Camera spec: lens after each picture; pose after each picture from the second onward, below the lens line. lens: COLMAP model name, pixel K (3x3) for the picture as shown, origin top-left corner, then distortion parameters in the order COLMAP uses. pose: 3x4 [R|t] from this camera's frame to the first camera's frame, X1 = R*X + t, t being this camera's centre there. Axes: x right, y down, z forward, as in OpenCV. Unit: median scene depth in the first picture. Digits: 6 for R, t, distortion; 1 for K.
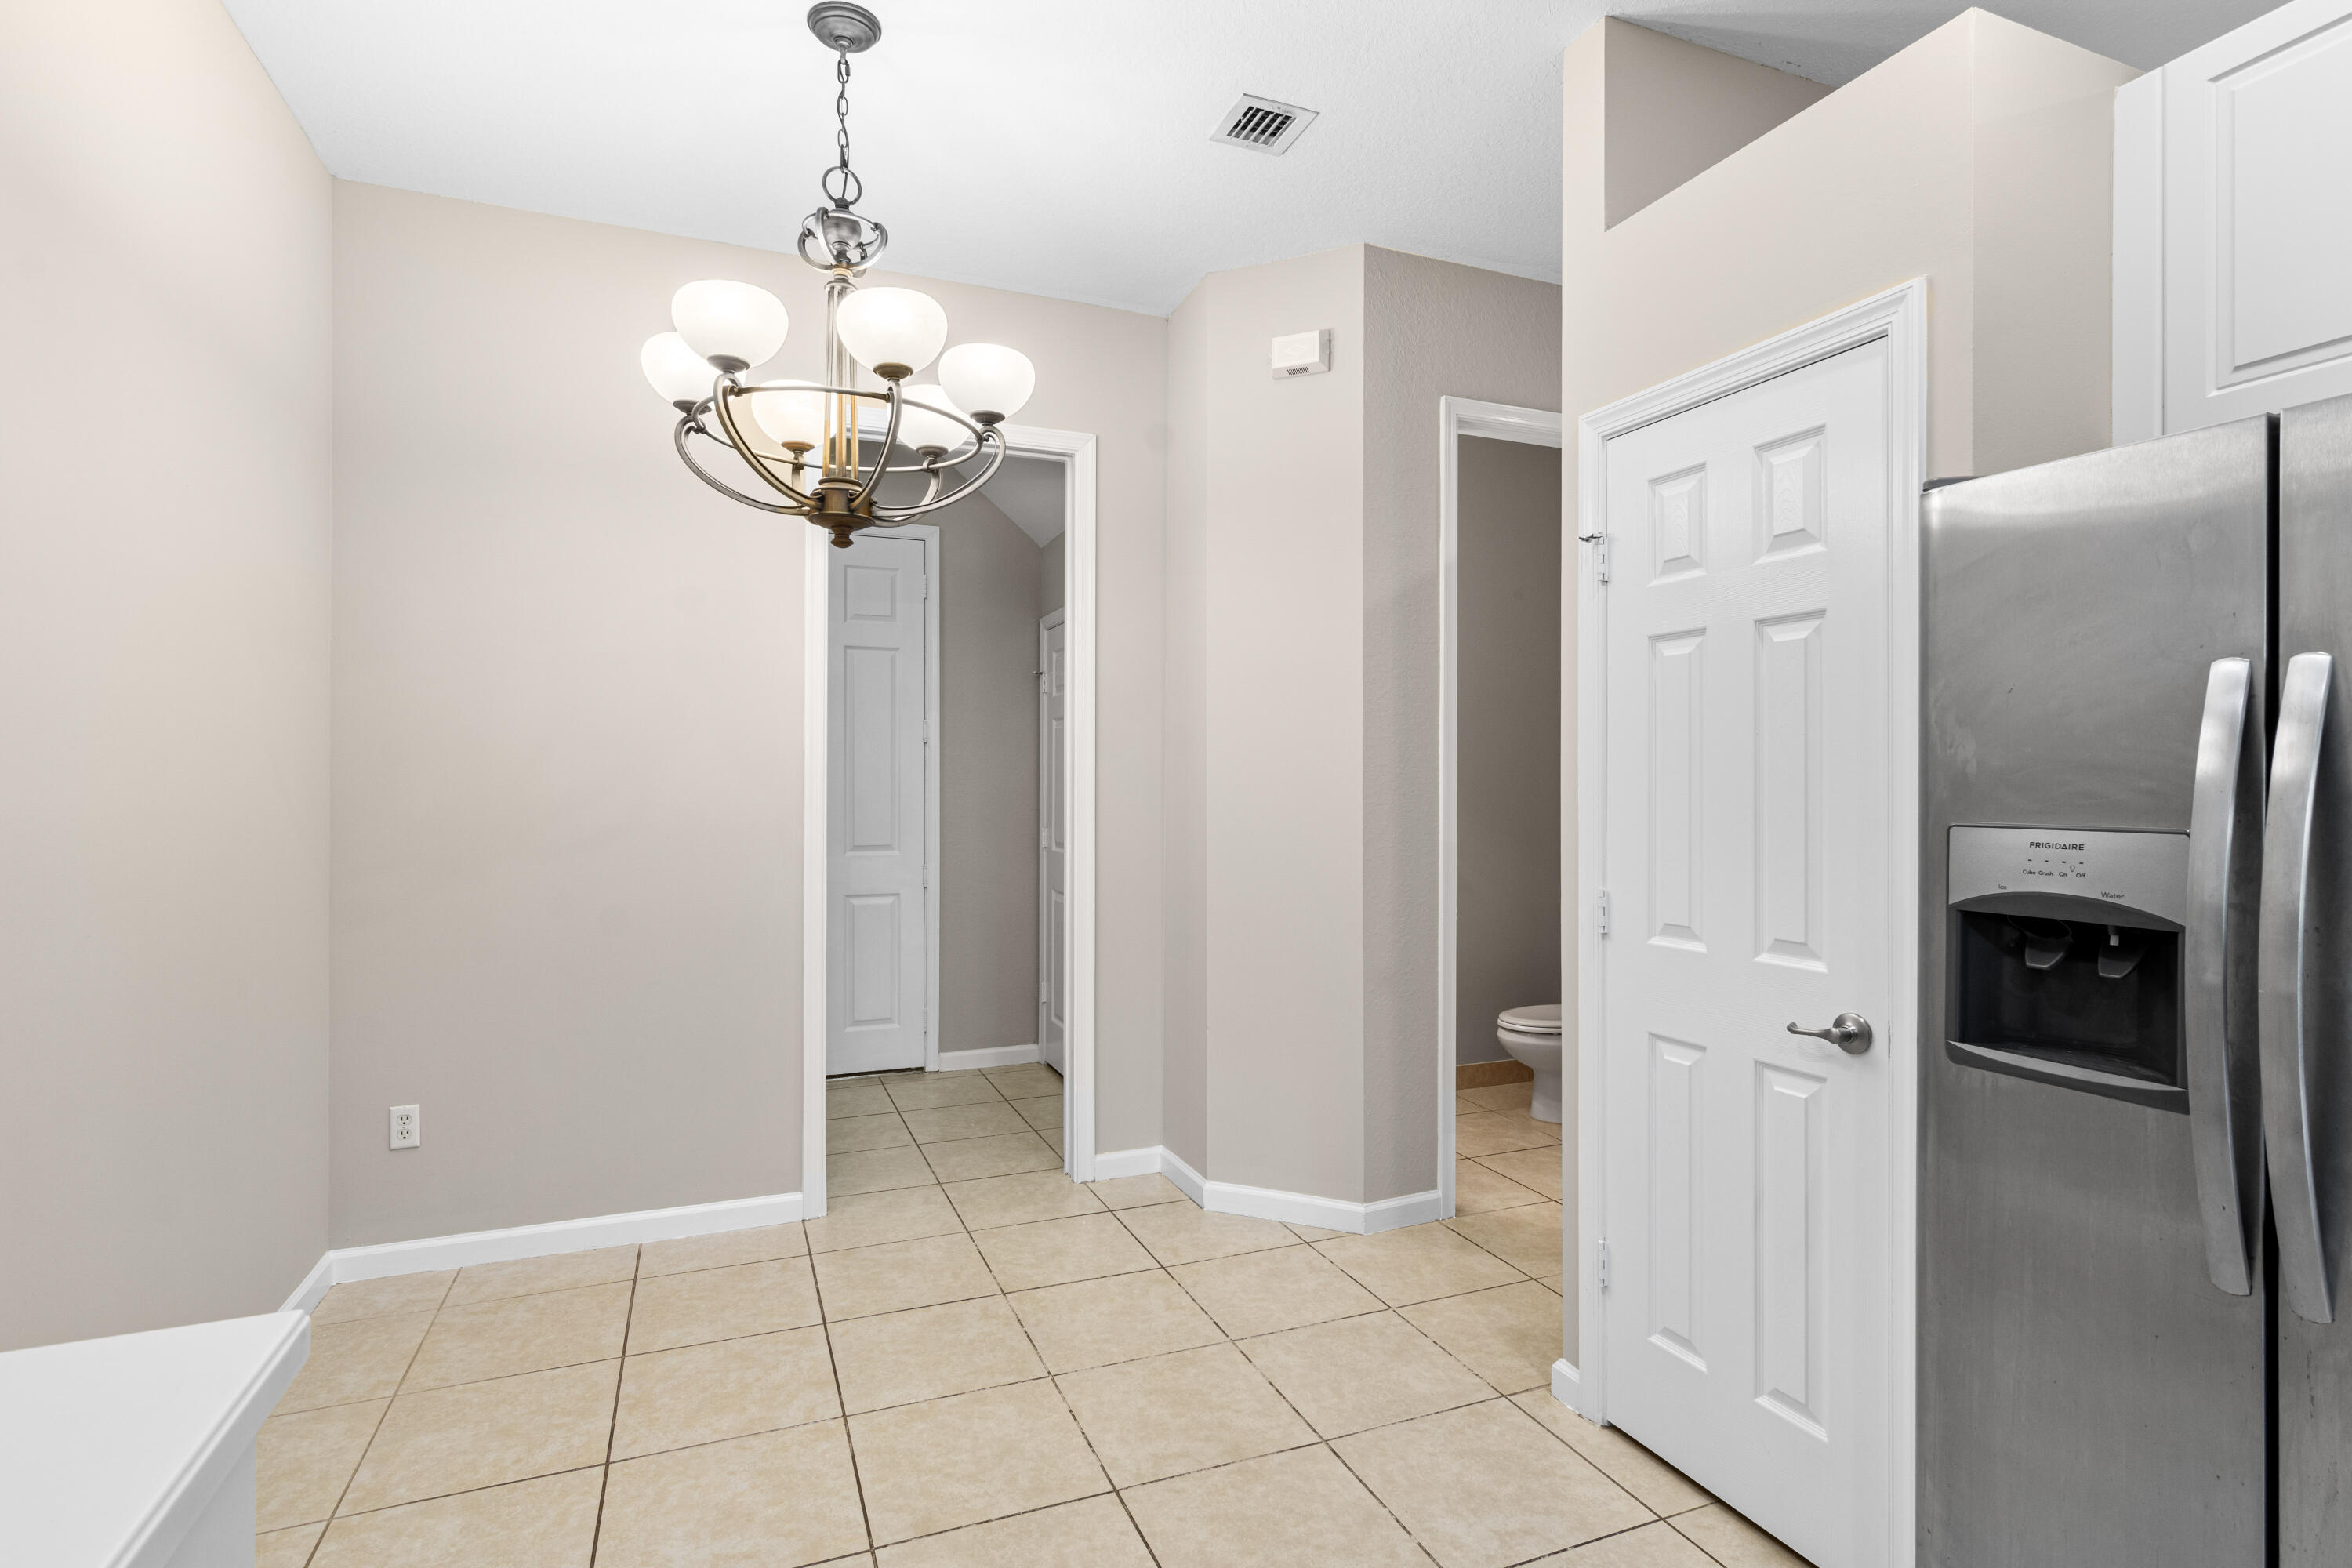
lens RADIAL K [[1156.7, 0, 1186.1], [0, 1156.7, 779.8], [0, 0, 1]] dist [0.016139, 0.000903]
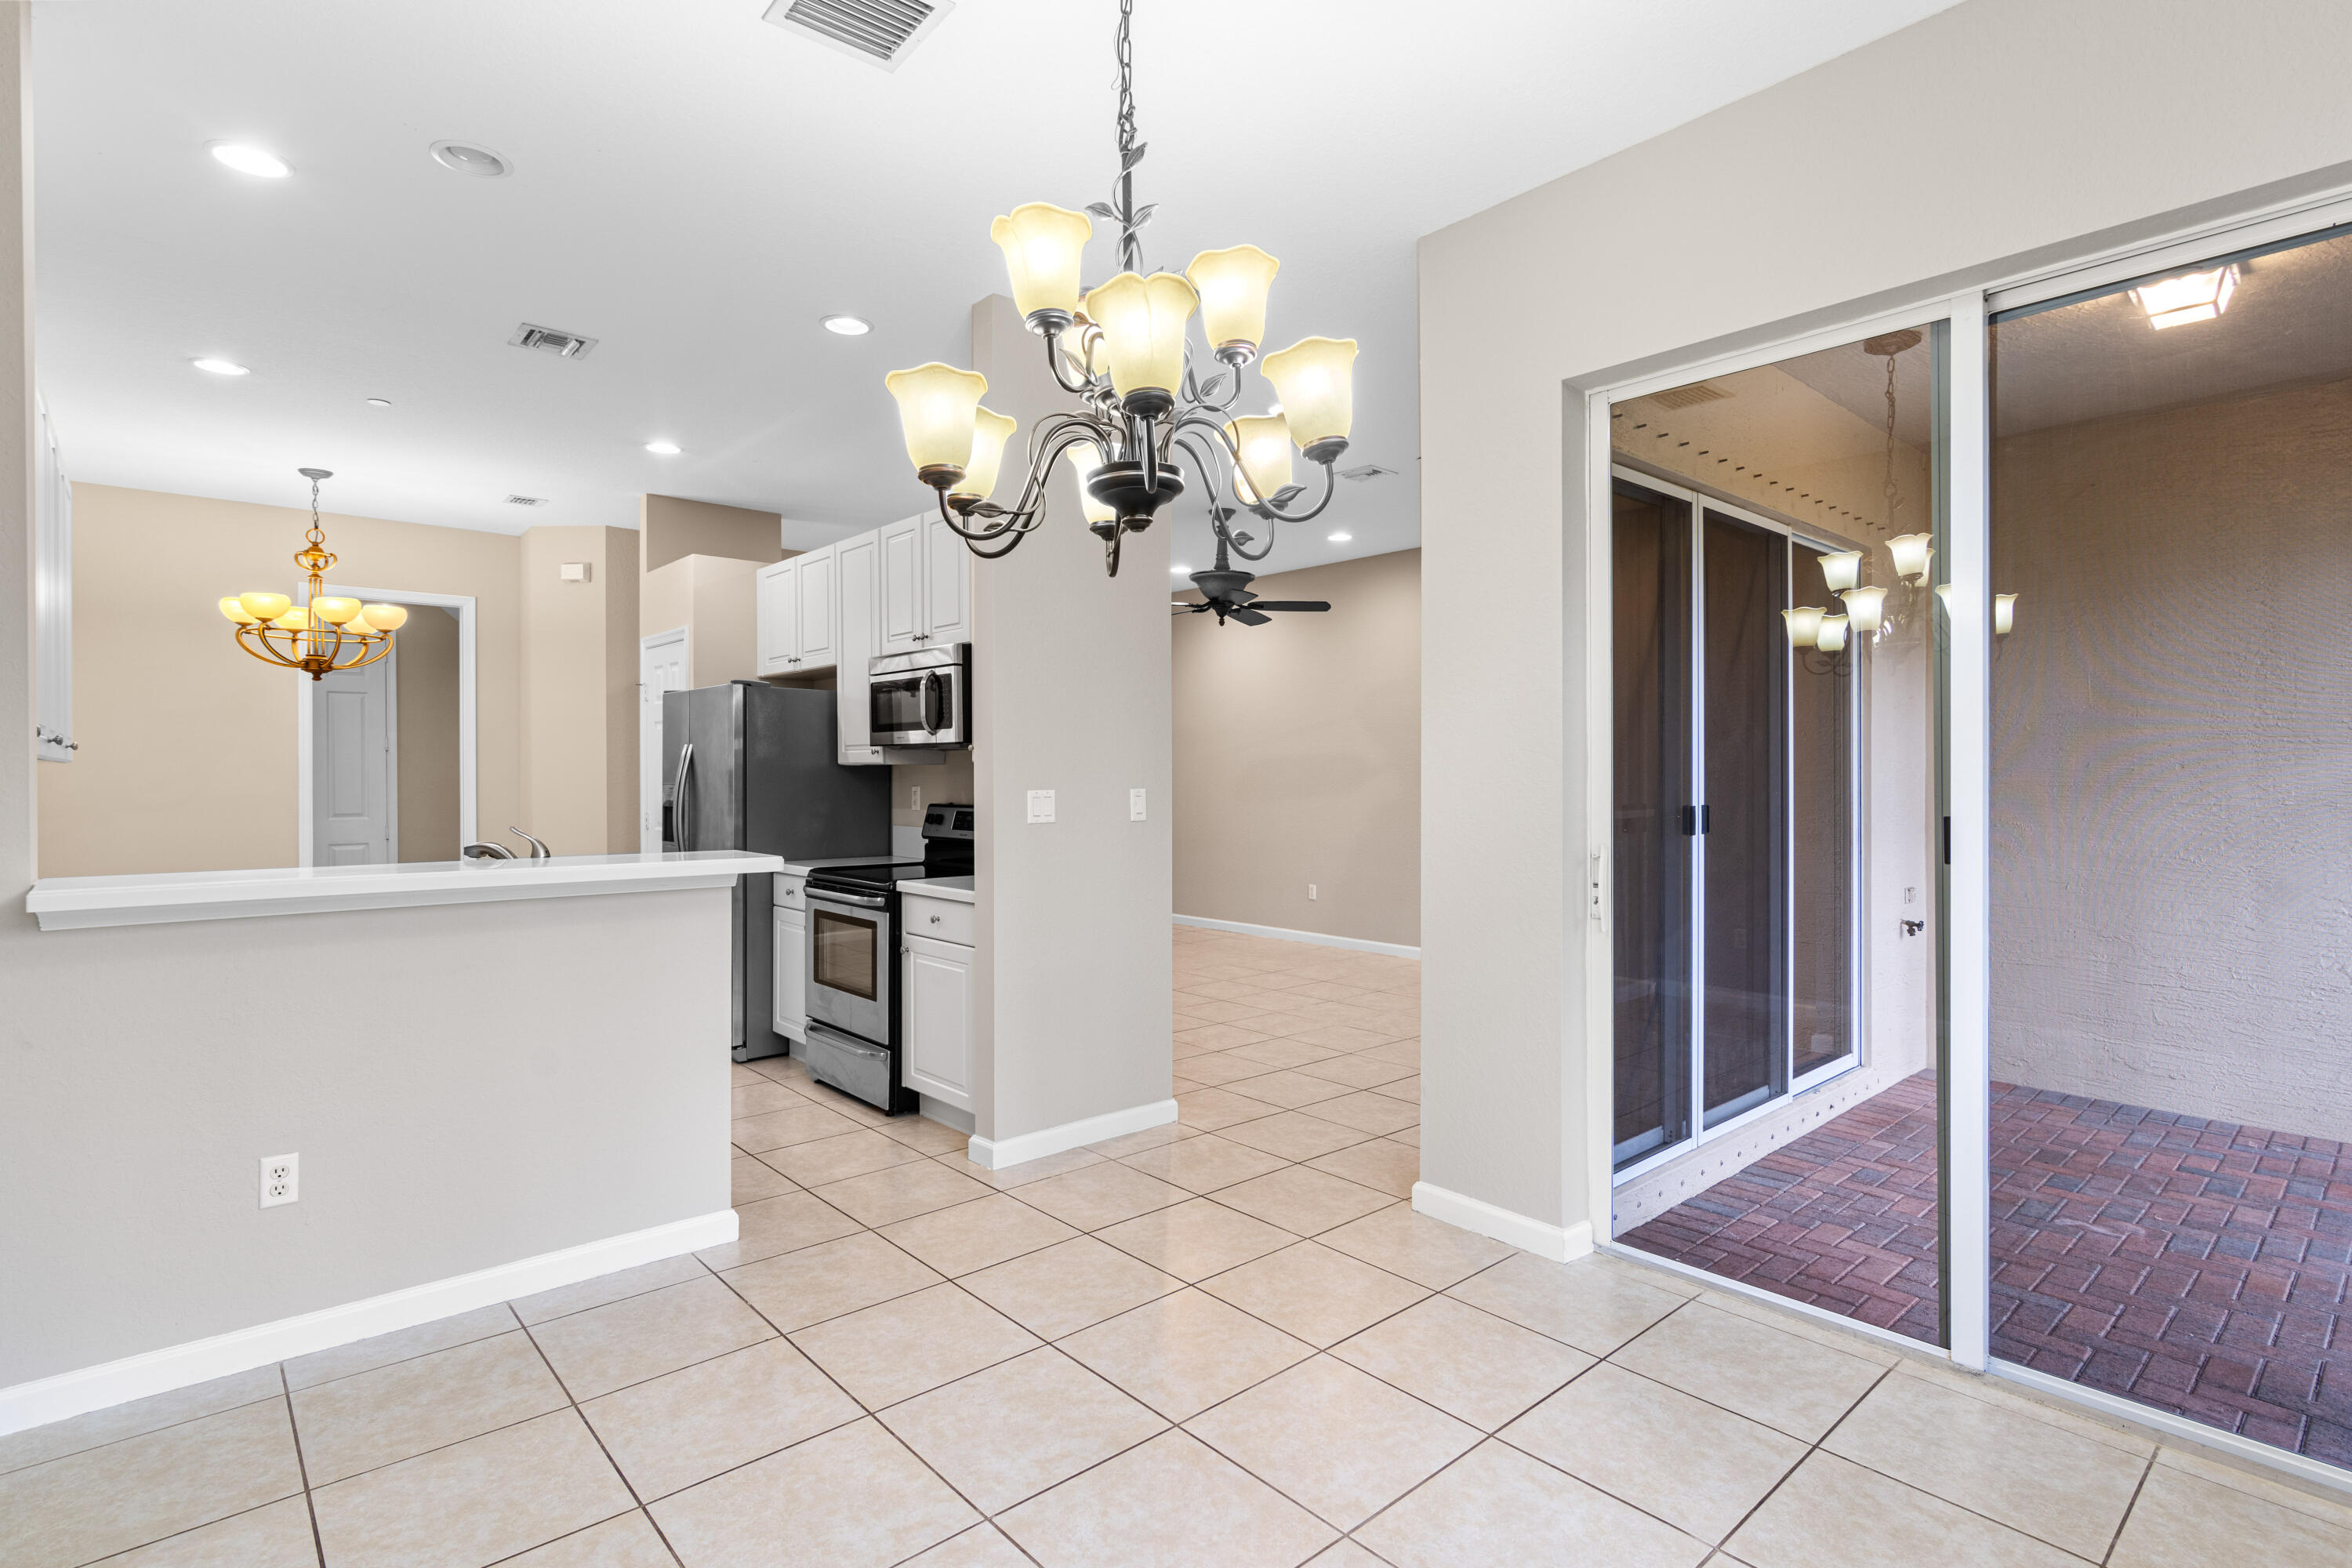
lens RADIAL K [[1156.7, 0, 1182.7], [0, 1156.7, 780.4], [0, 0, 1]] dist [0.016139, 0.000903]
pose [[0.938915, -0.007731, 0.344064, 0.415975], [0.006960, 0.999970, 0.003477, 0.015322], [-0.344080, -0.000870, 0.938940, -1.418018]]
